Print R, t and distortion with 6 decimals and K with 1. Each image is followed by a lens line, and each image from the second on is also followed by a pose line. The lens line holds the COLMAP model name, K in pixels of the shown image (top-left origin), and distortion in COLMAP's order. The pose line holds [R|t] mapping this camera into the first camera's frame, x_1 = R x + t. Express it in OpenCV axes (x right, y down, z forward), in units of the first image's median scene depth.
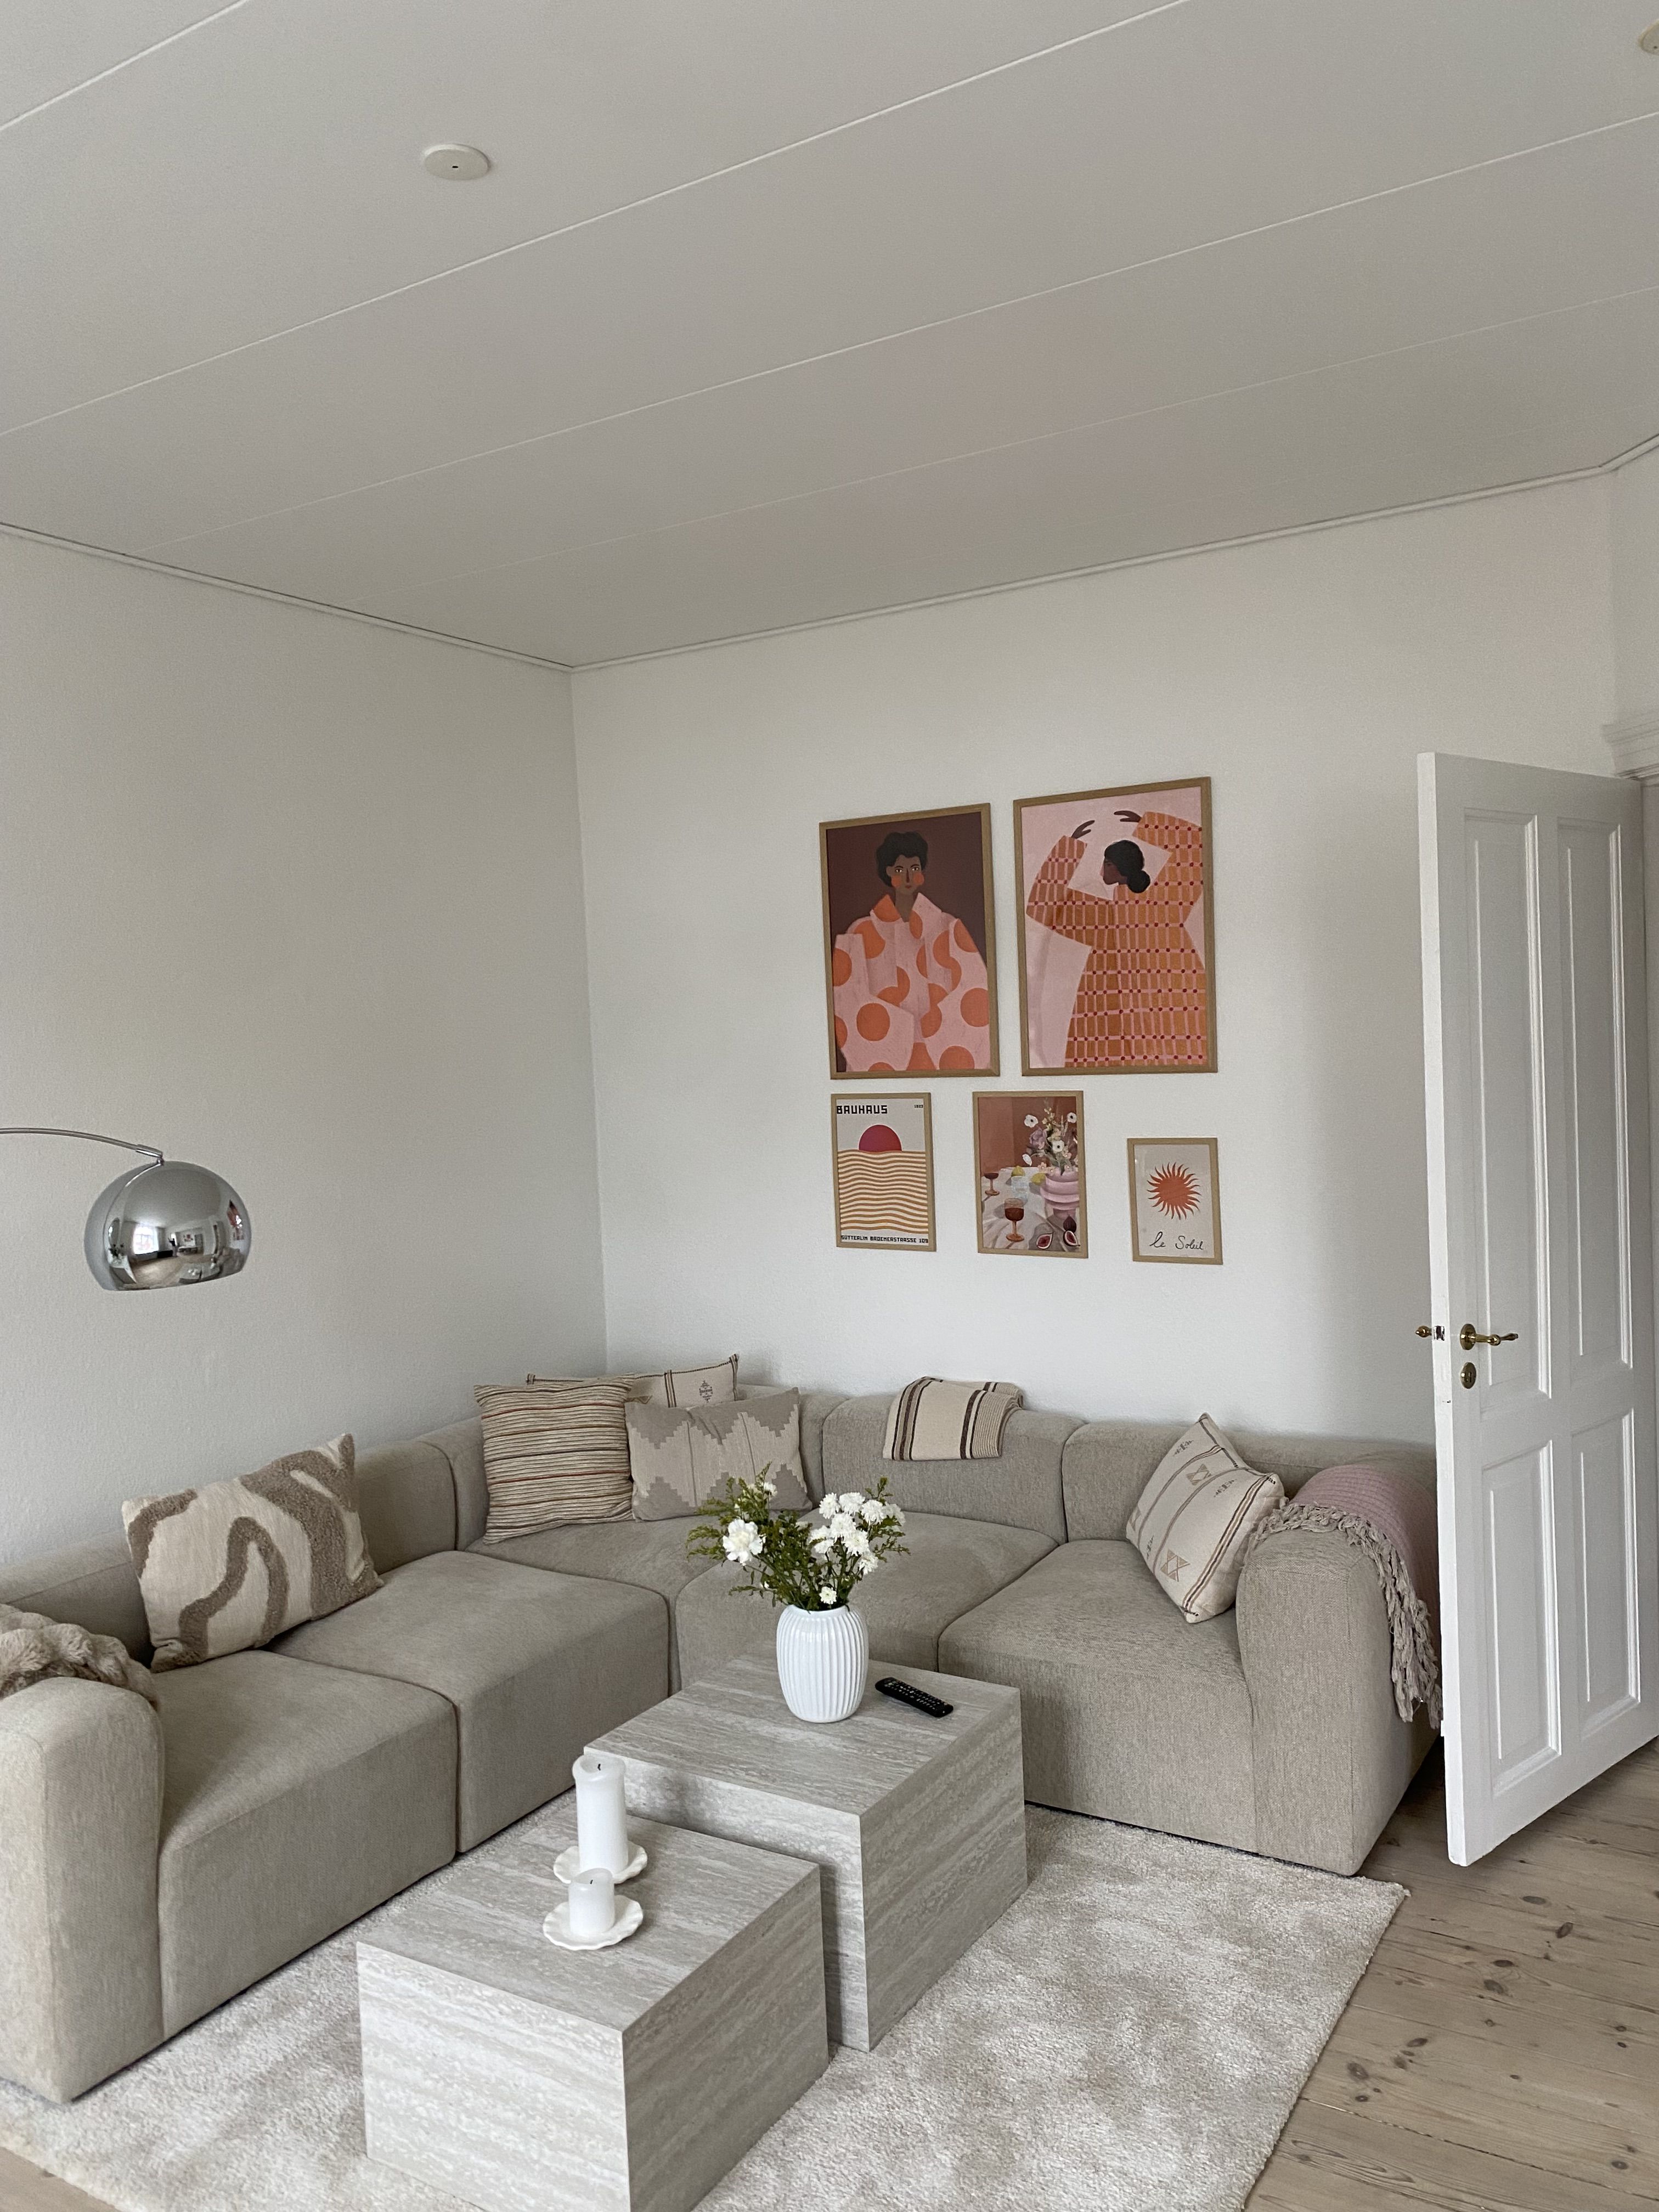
lens RADIAL K [[1683.9, 0, 832.4], [0, 1683.9, 1116.5], [0, 0, 1]] dist [0.036073, -0.002886]
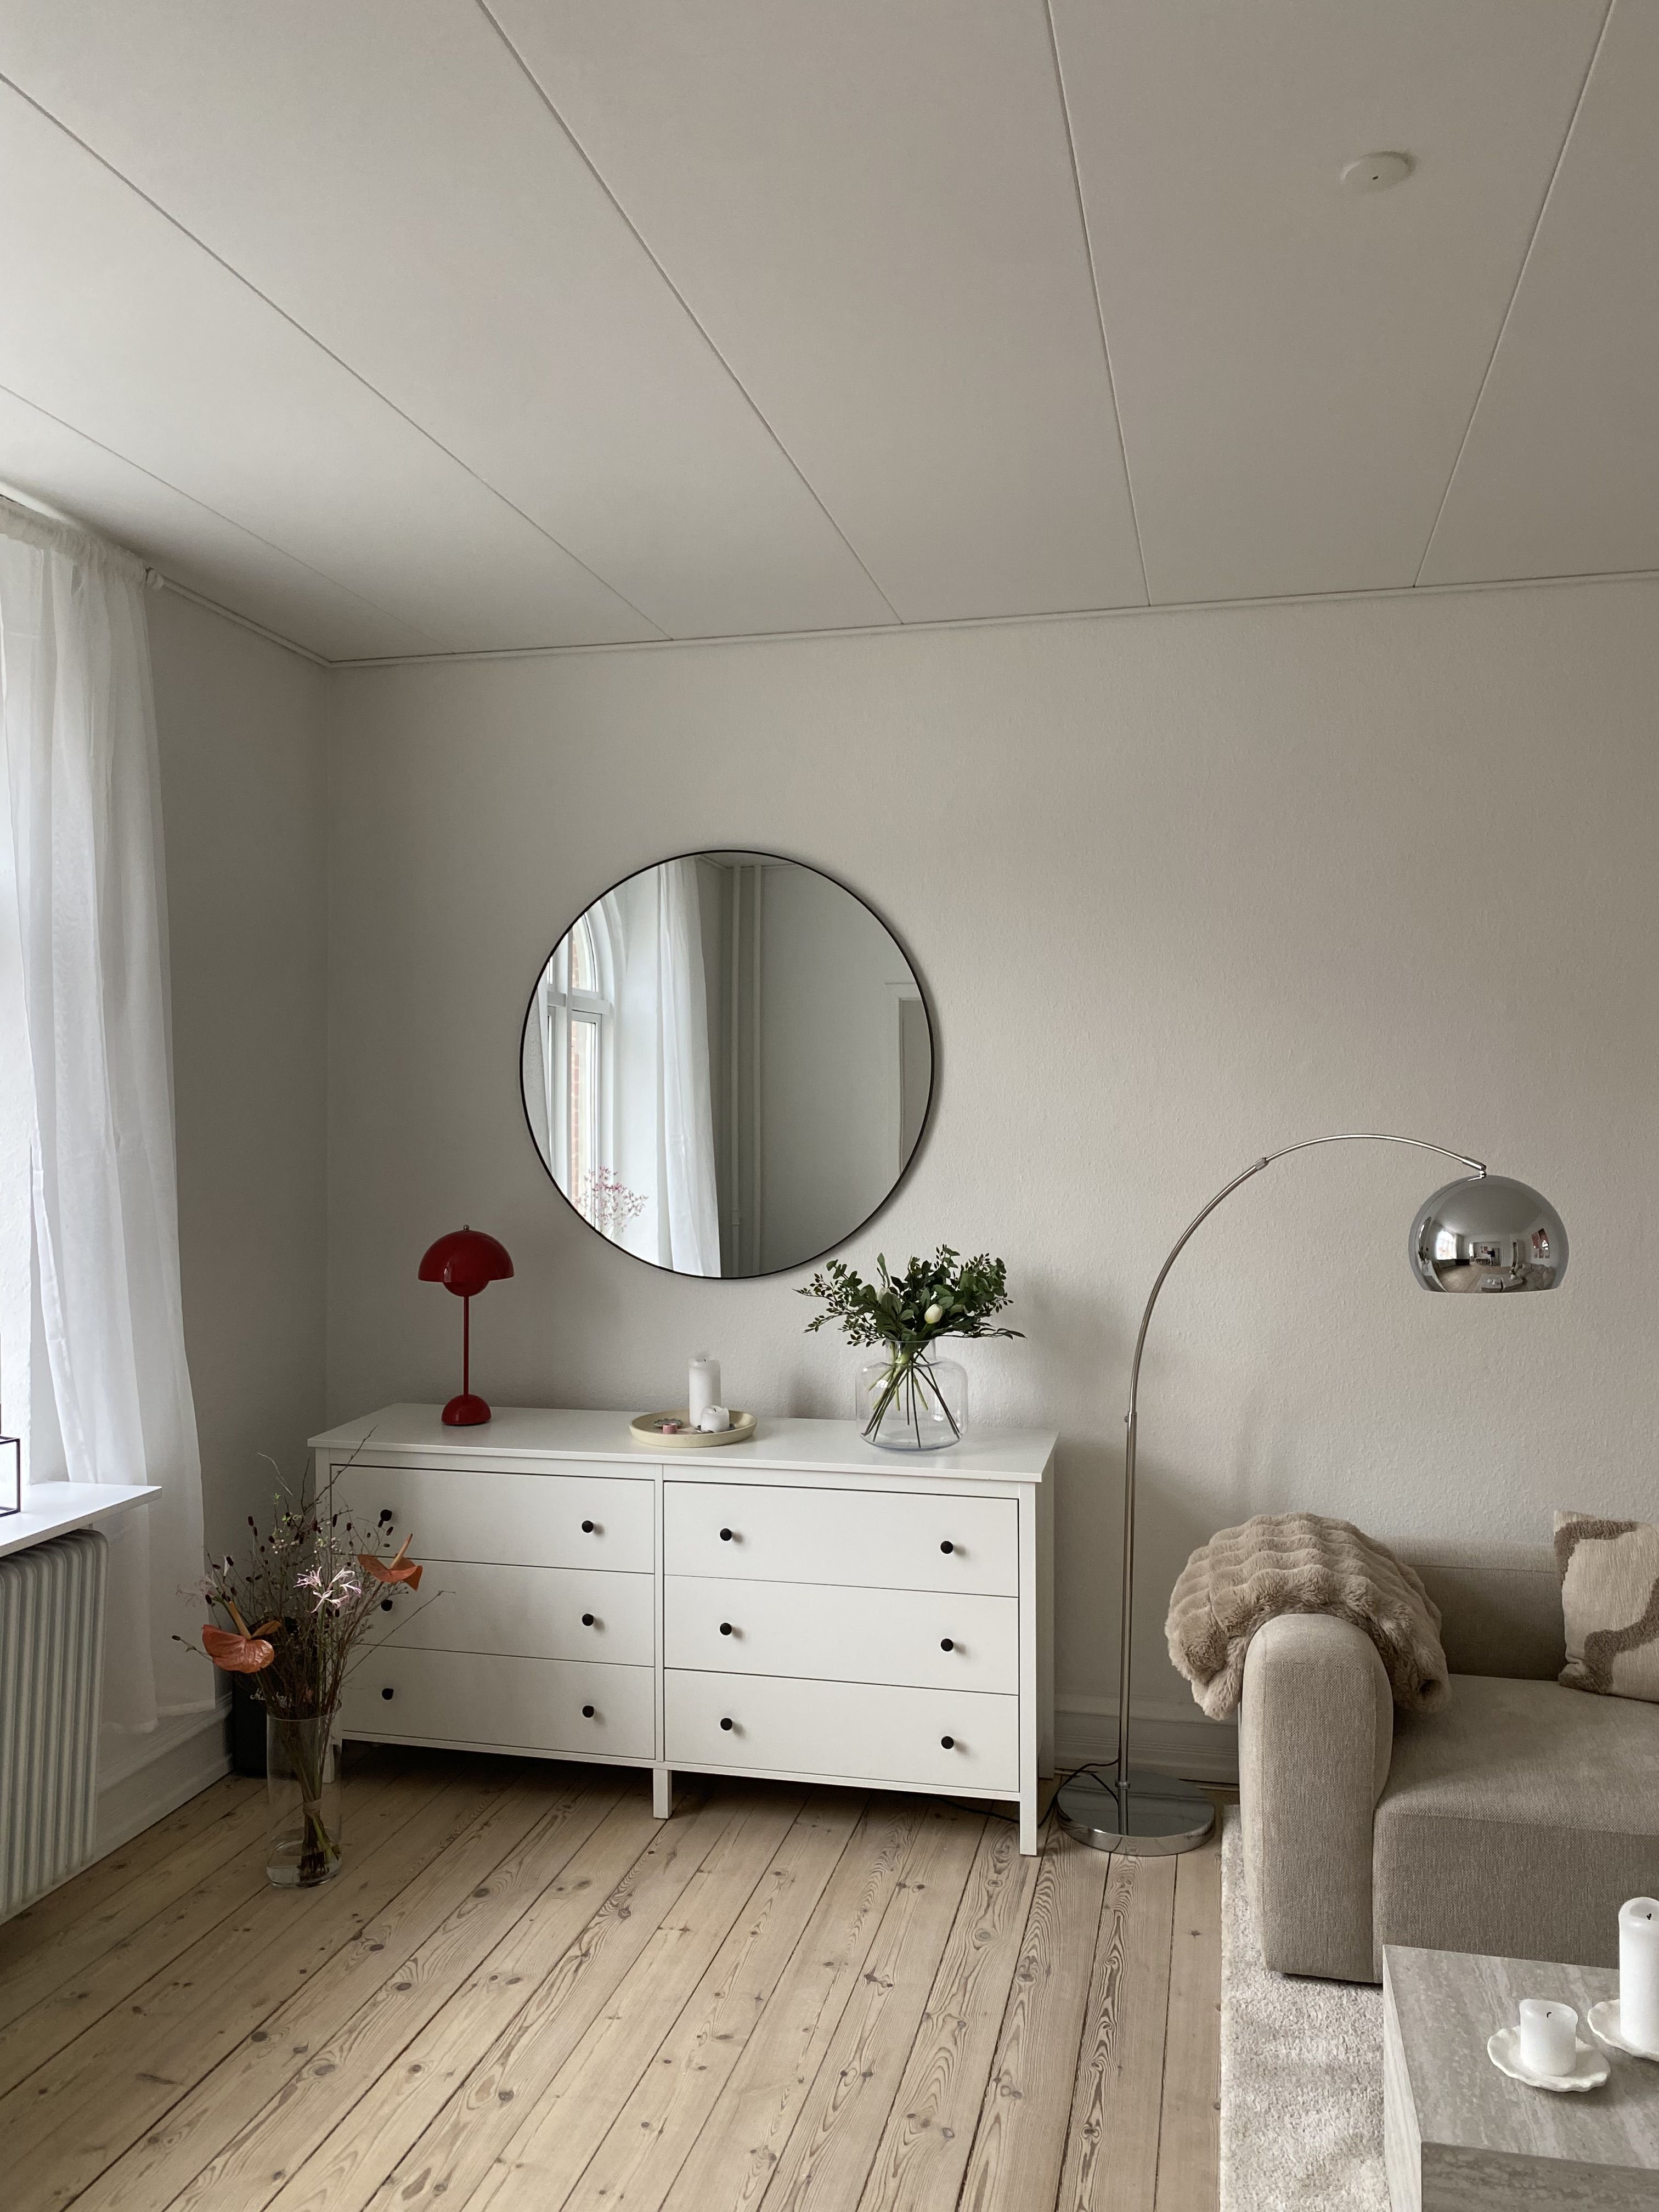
lens RADIAL K [[1683.9, 0, 832.8], [0, 1683.9, 1108.1], [0, 0, 1]] dist [0.036073, -0.002886]
pose [[0.302161, 0.026185, -0.952897, 0.486417], [-0.048850, 0.998735, 0.011955, -0.008462], [0.952004, 0.042937, 0.303058, 0.299874]]
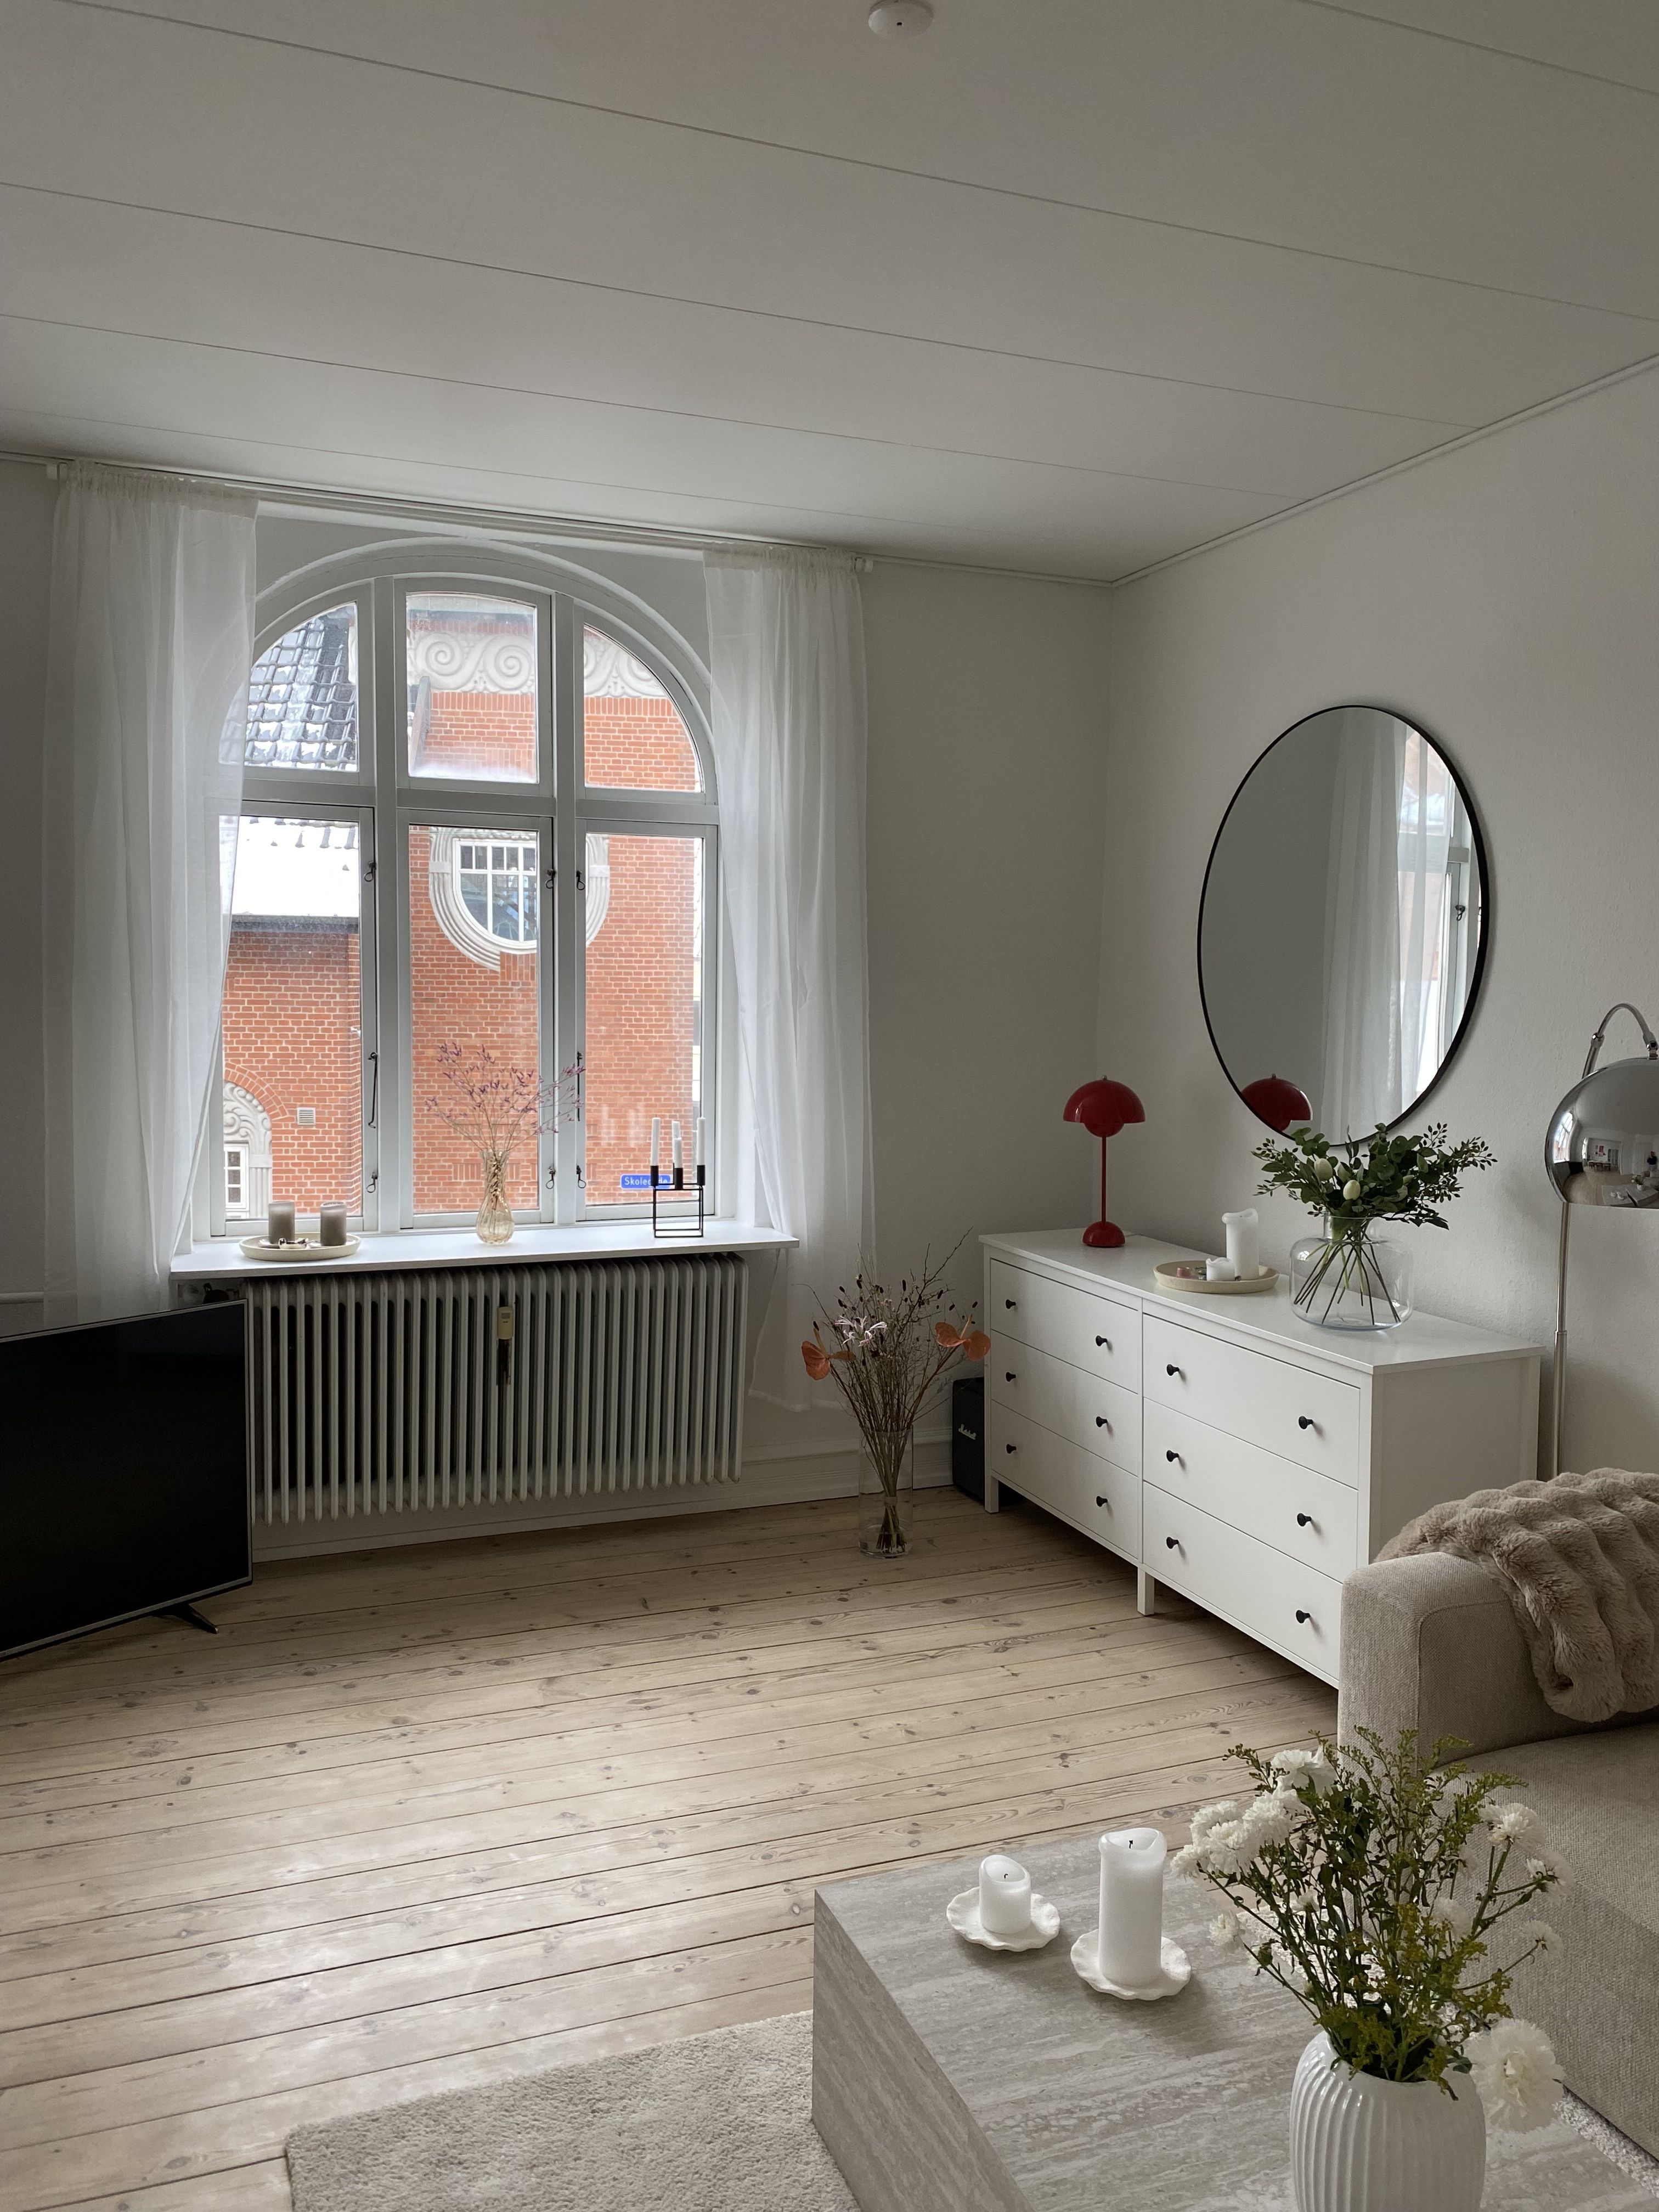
lens RADIAL K [[1683.9, 0, 832.8], [0, 1683.9, 1095.9], [0, 0, 1]] dist [0.036073, -0.002886]
pose [[-0.608931, 0.078238, -0.789355, 0.481452], [-0.027631, 0.992428, 0.119681, -0.042895], [0.792741, 0.094688, -0.602159, 1.208228]]
